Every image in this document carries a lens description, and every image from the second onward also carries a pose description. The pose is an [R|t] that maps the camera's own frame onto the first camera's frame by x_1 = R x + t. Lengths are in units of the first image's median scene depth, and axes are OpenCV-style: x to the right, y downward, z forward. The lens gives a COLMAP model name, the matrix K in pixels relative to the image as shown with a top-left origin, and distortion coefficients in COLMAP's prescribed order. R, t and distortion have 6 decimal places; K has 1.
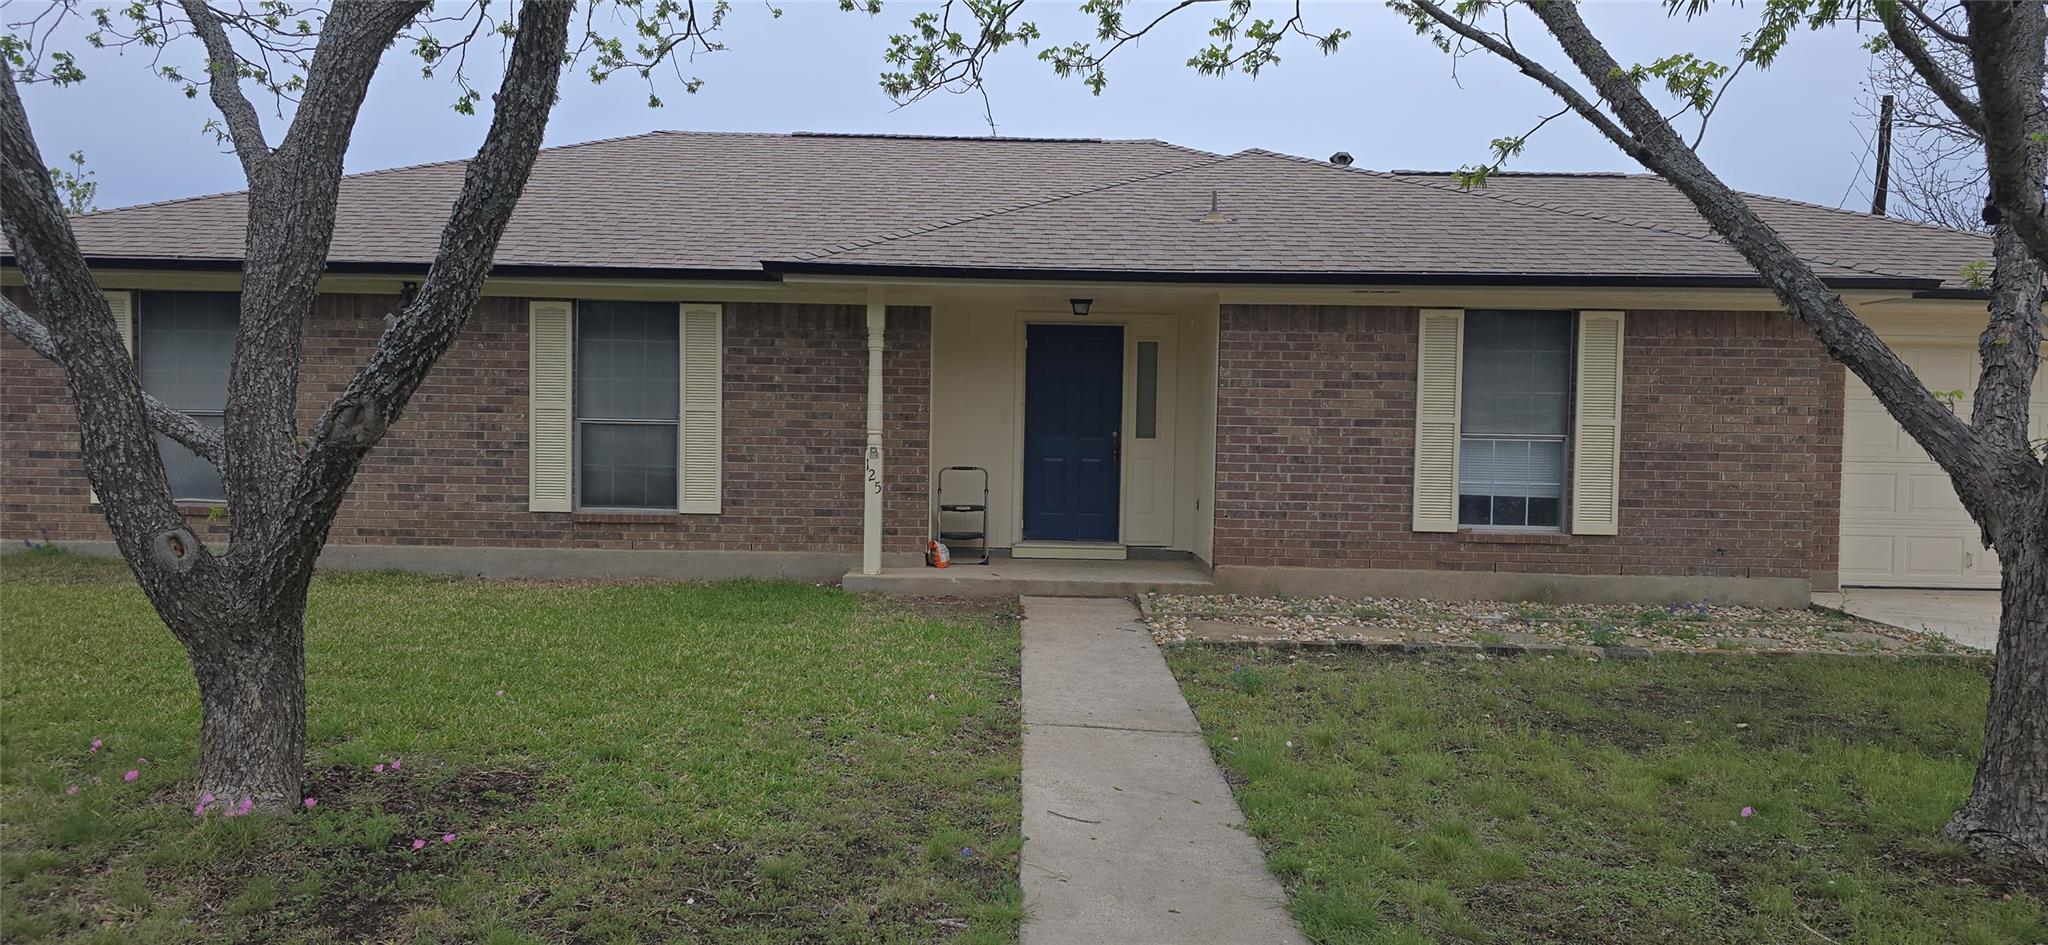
lens RADIAL K [[1398.2, 0, 1024.4], [0, 1398.2, 474.5], [0, 0, 1]] dist [0.005870, -0.004039]
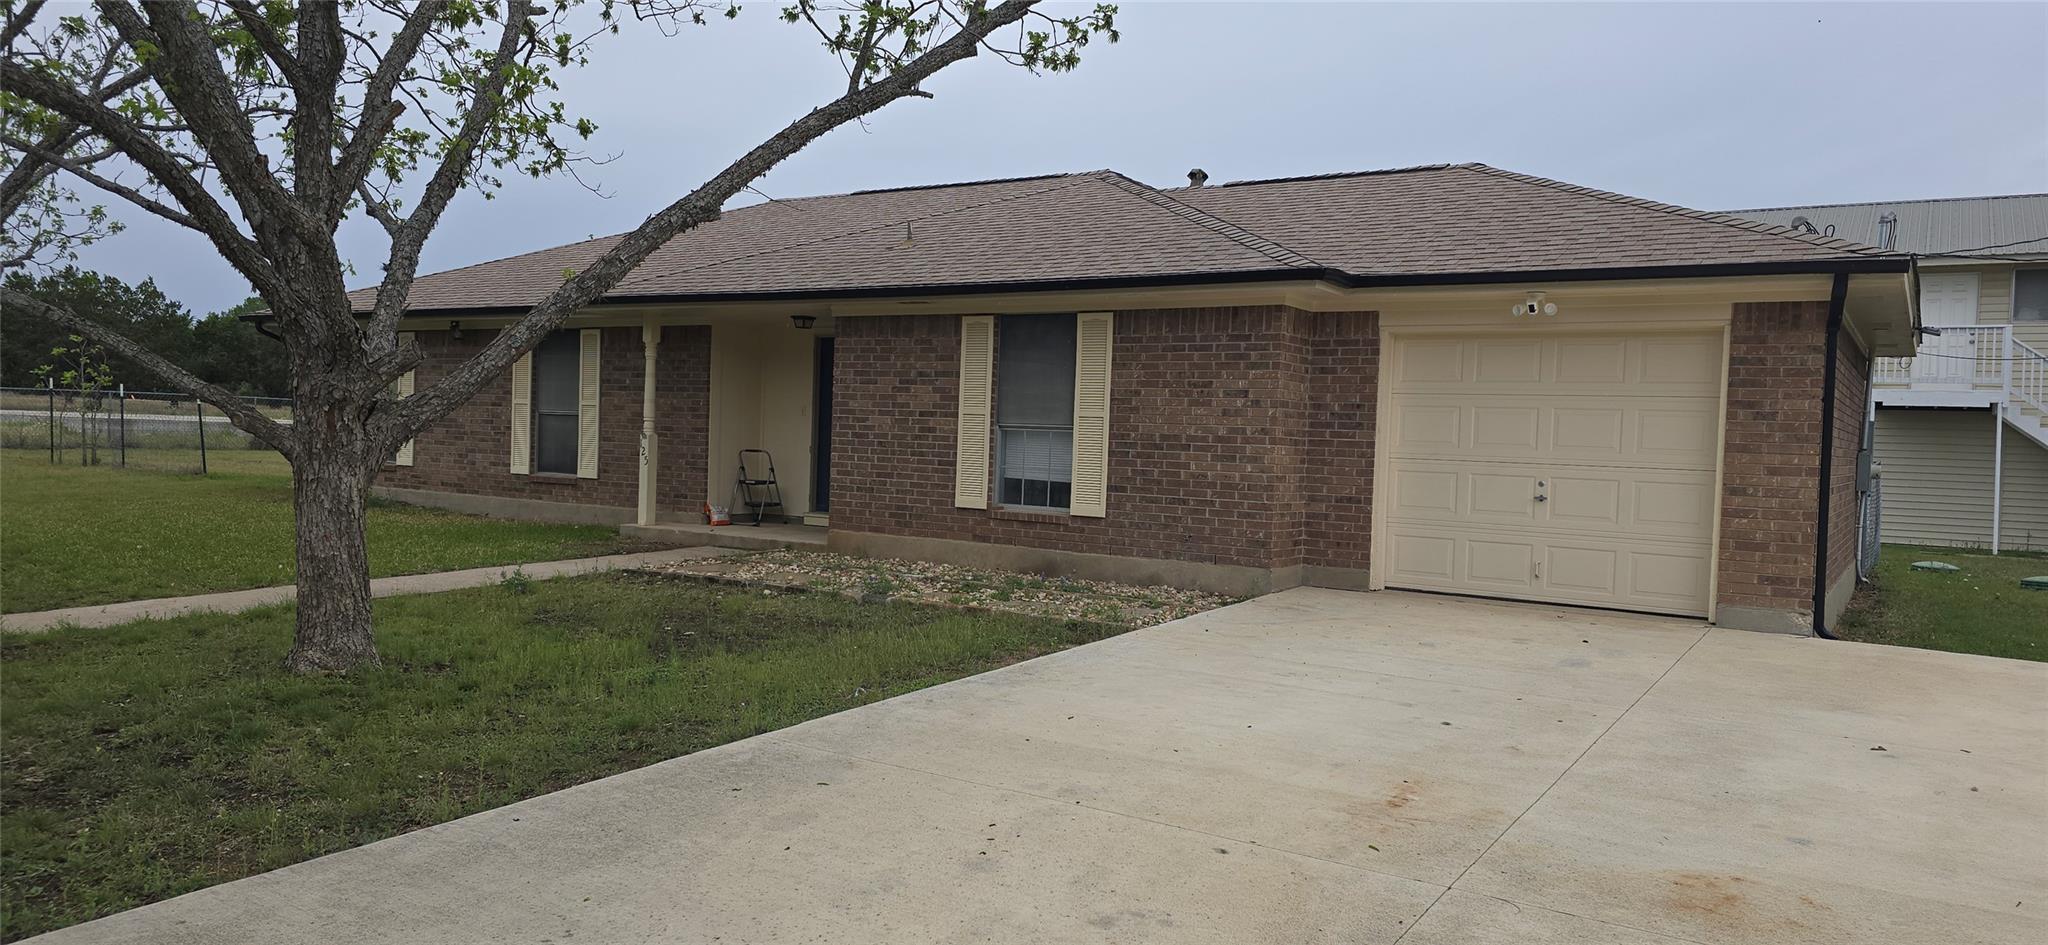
lens RADIAL K [[1398.2, 0, 1028.7], [0, 1398.2, 469.4], [0, 0, 1]] dist [0.005870, -0.004039]
pose [[0.850312, 0.025104, -0.525680, 0.937608], [-0.038401, 0.999159, -0.014399, 0.023587], [0.524876, 0.032430, 0.850561, 0.044614]]
